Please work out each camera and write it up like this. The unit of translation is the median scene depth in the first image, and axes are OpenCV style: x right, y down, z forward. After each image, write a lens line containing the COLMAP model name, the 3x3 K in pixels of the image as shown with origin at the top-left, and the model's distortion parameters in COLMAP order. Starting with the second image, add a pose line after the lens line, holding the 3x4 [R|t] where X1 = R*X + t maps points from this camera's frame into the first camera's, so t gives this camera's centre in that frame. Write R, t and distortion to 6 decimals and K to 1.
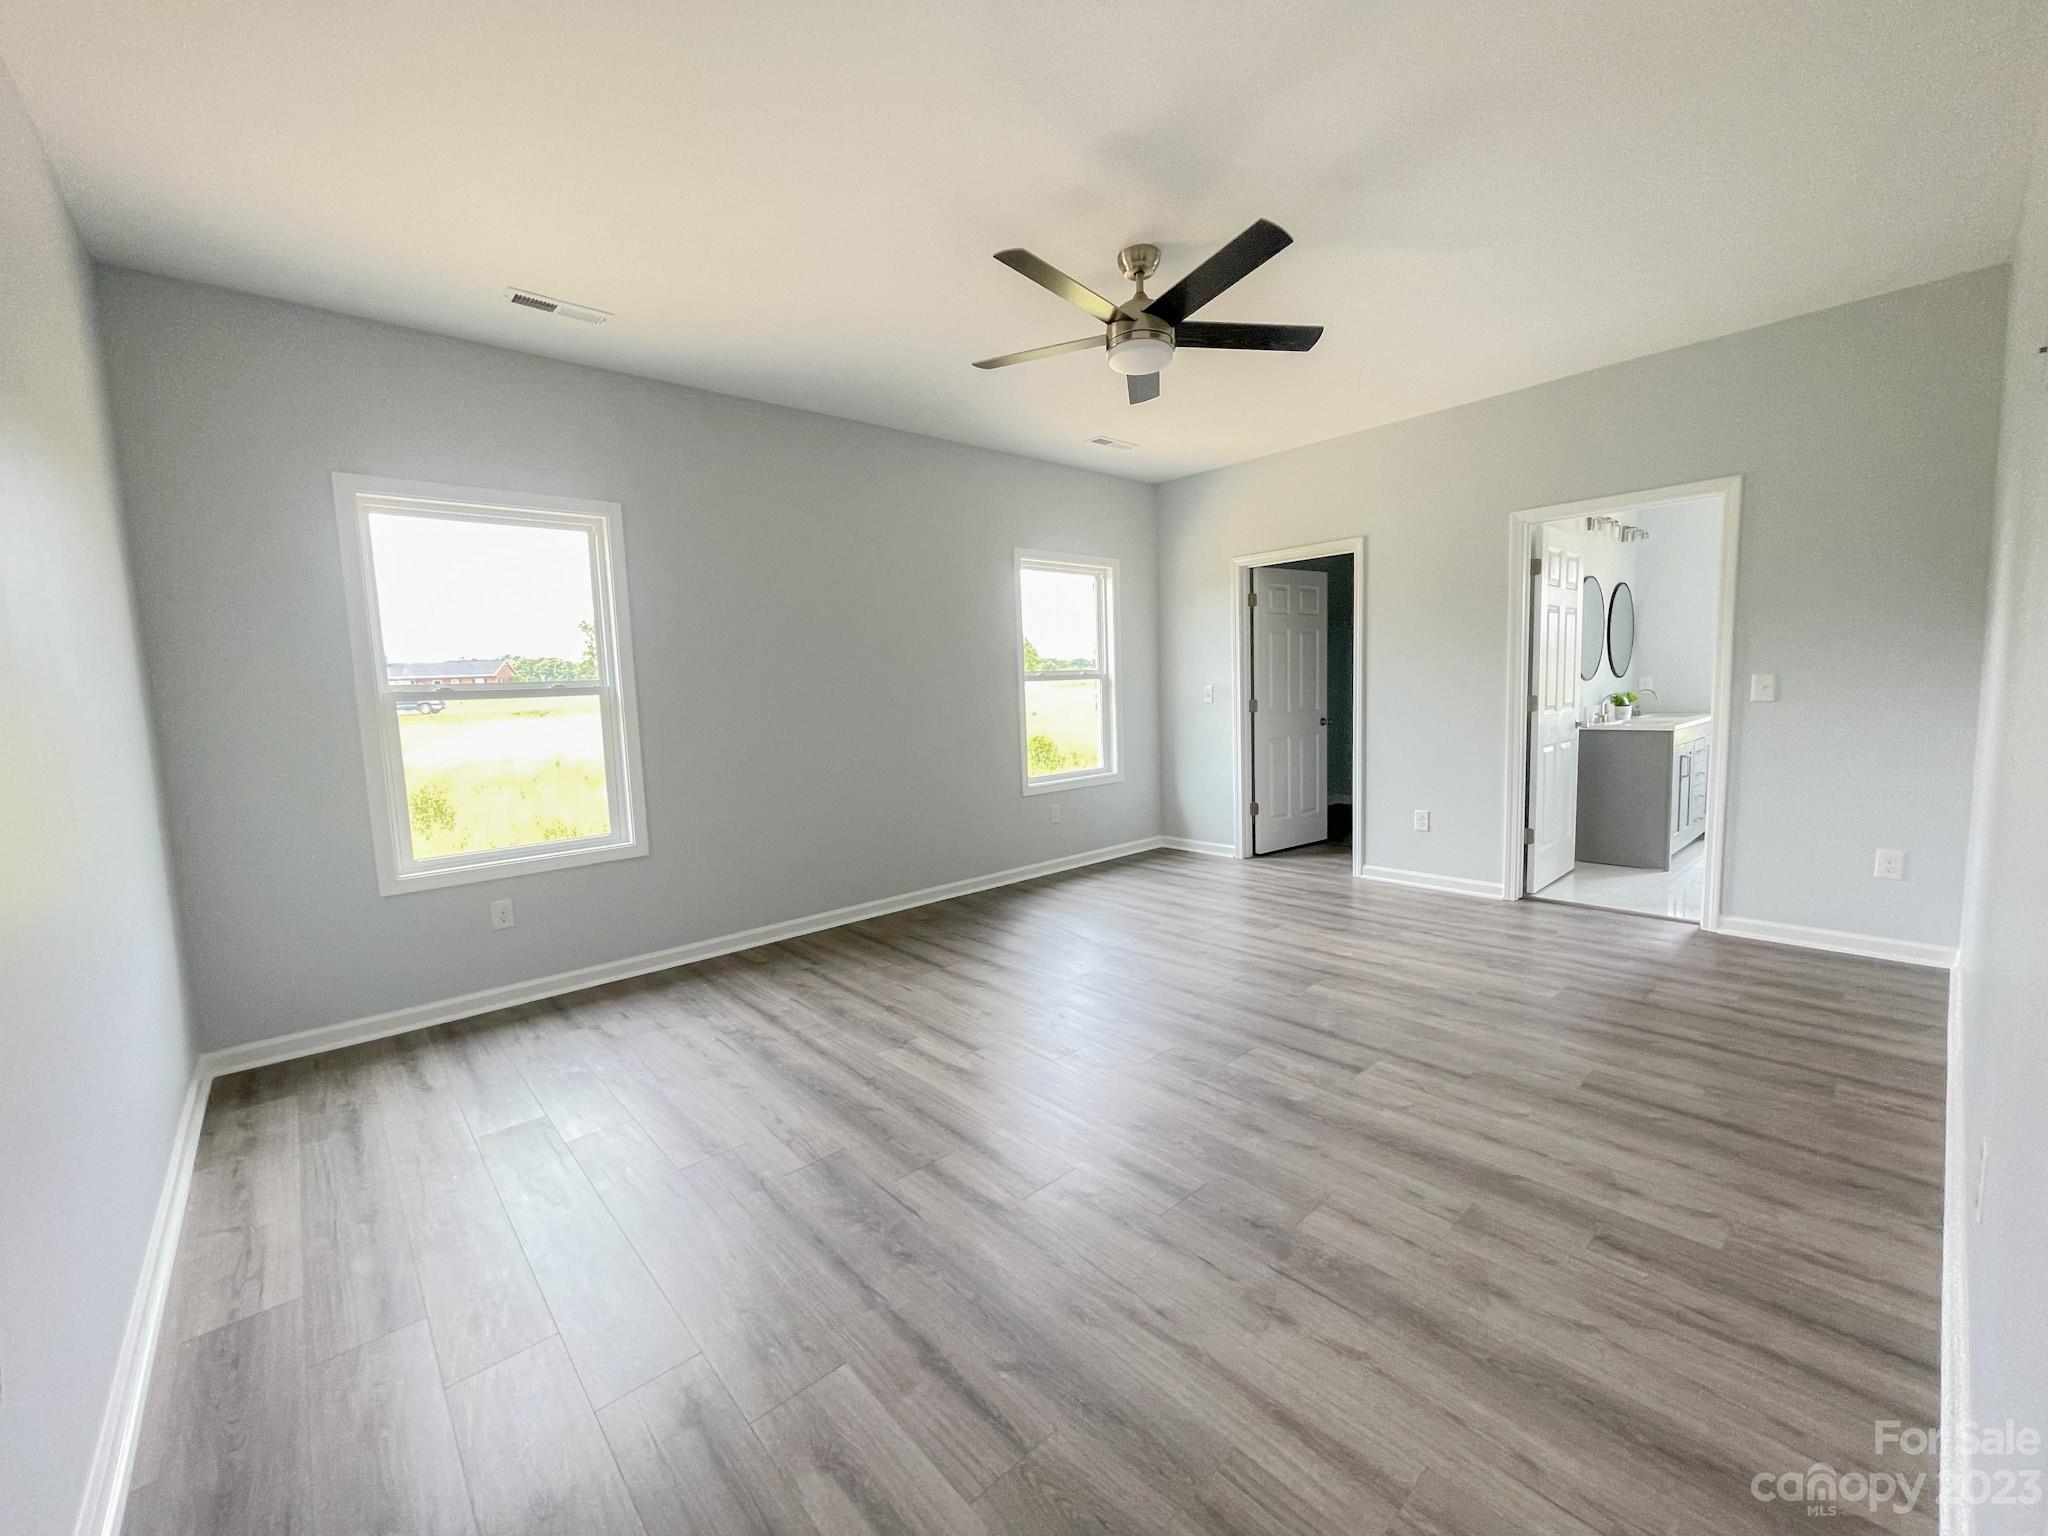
lens RADIAL K [[822.6, 0, 1024.0], [0, 822.6, 768.0], [0, 0, 1]] dist [0.000493, 0.000015]
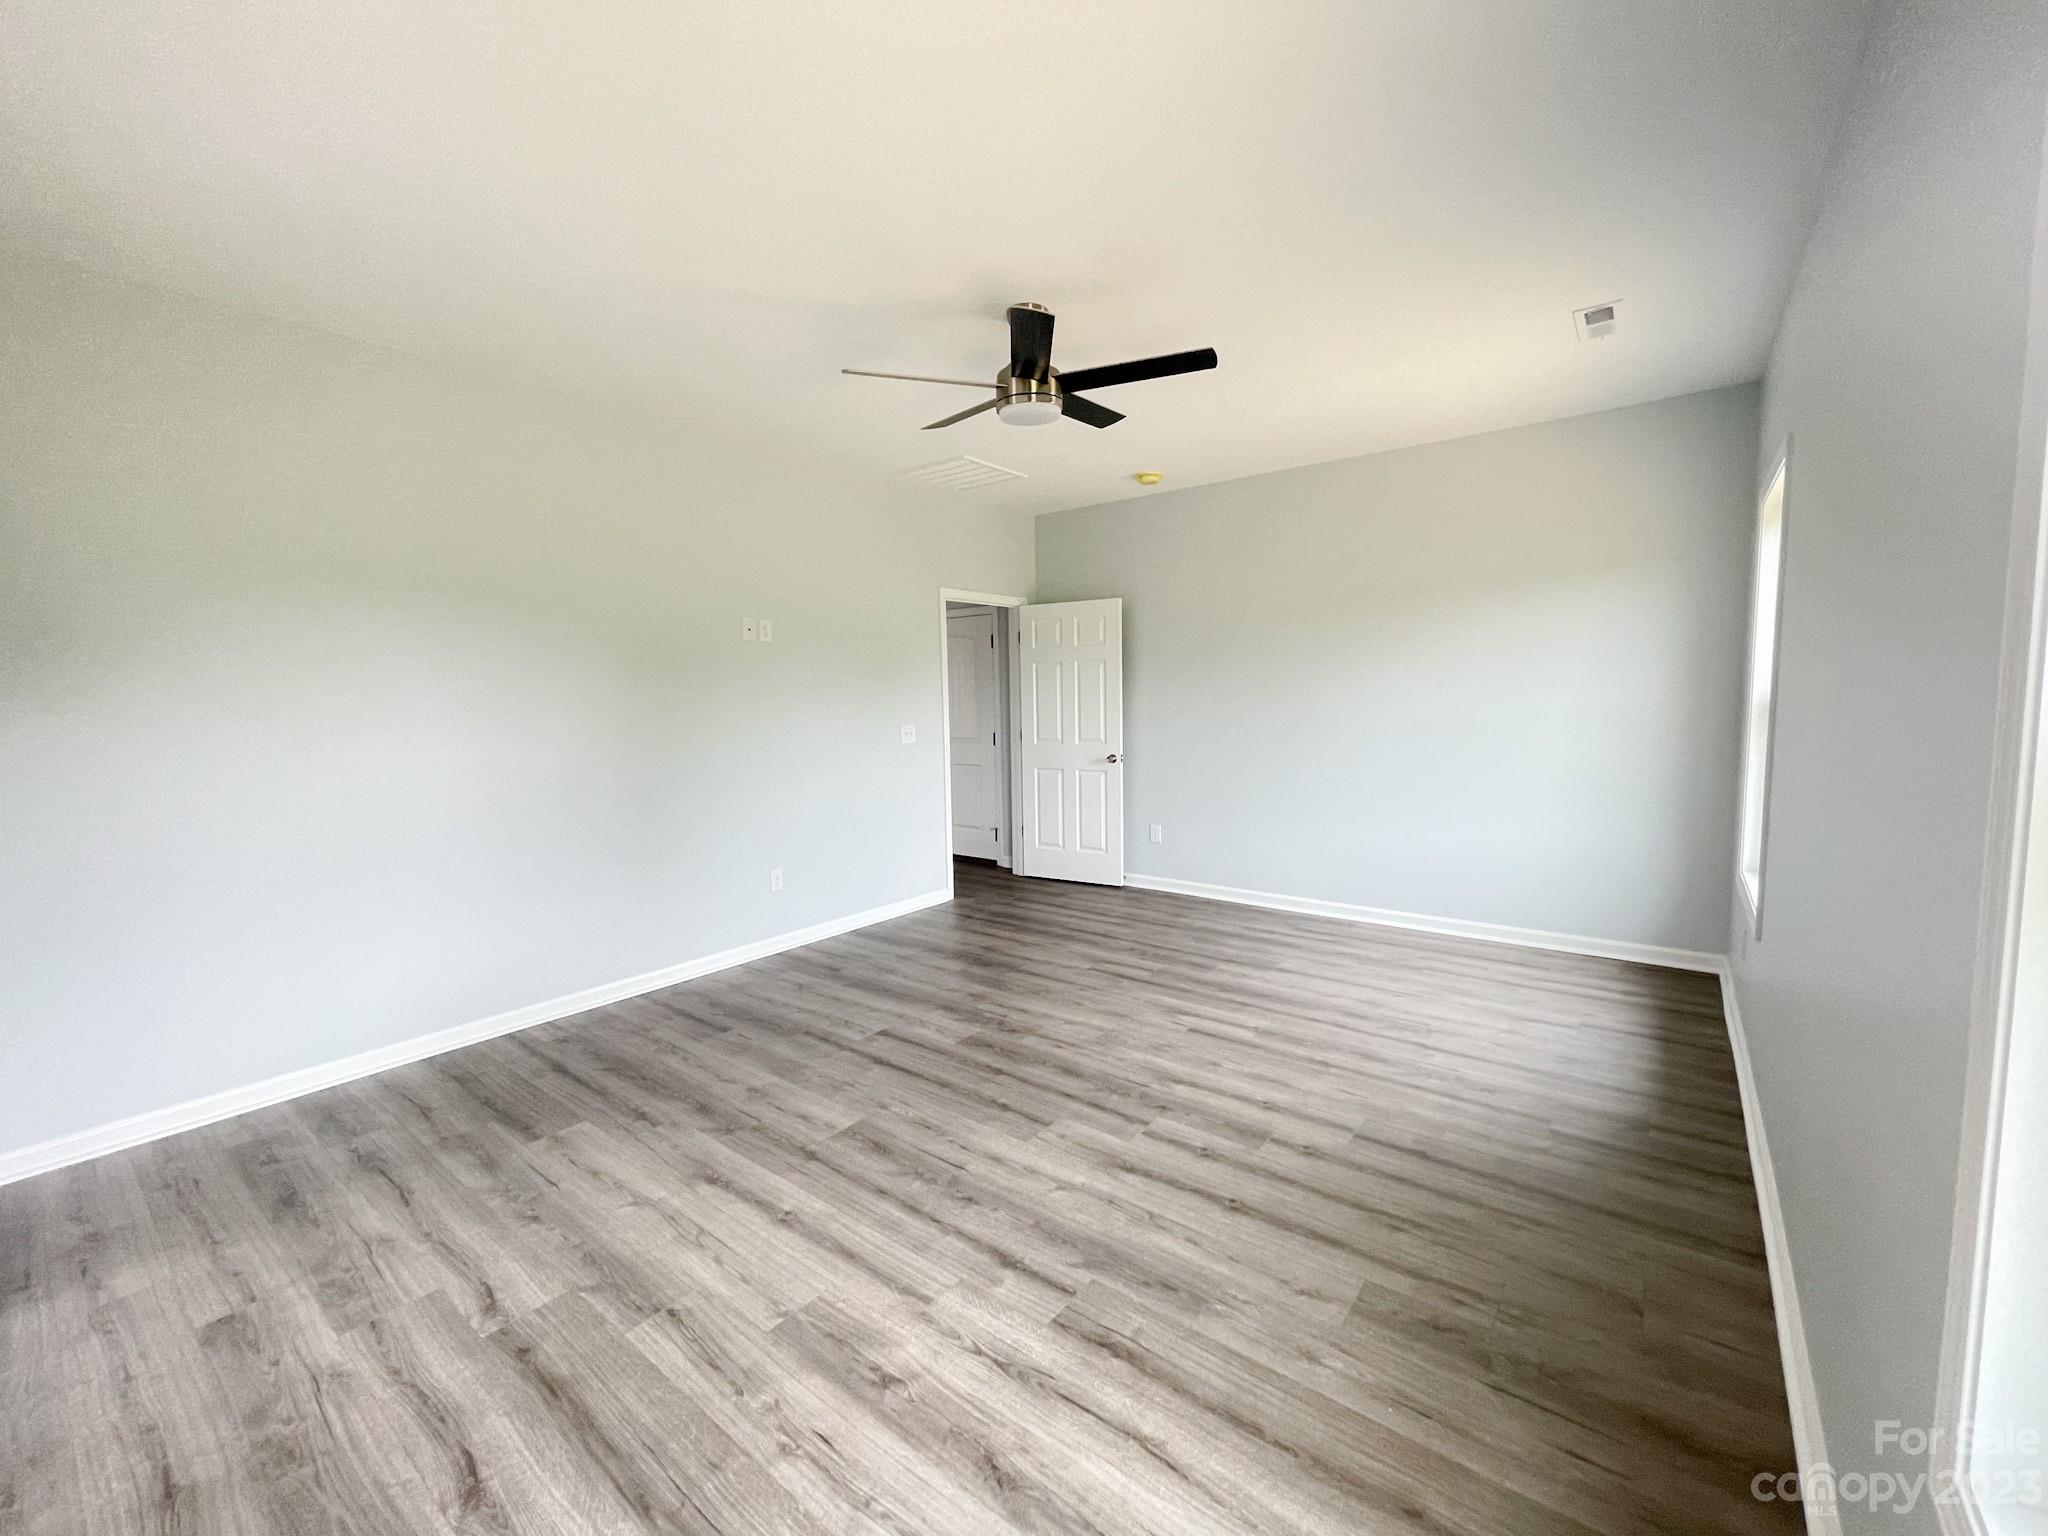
lens RADIAL K [[822.6, 0, 1024.0], [0, 822.6, 768.0], [0, 0, 1]] dist [0.000493, 0.000015]
pose [[-0.983062, 0.065117, -0.171313, 0.320125], [0.032082, 0.981461, 0.188959, -0.229608], [0.180442, 0.180262, -0.966926, 1.856026]]
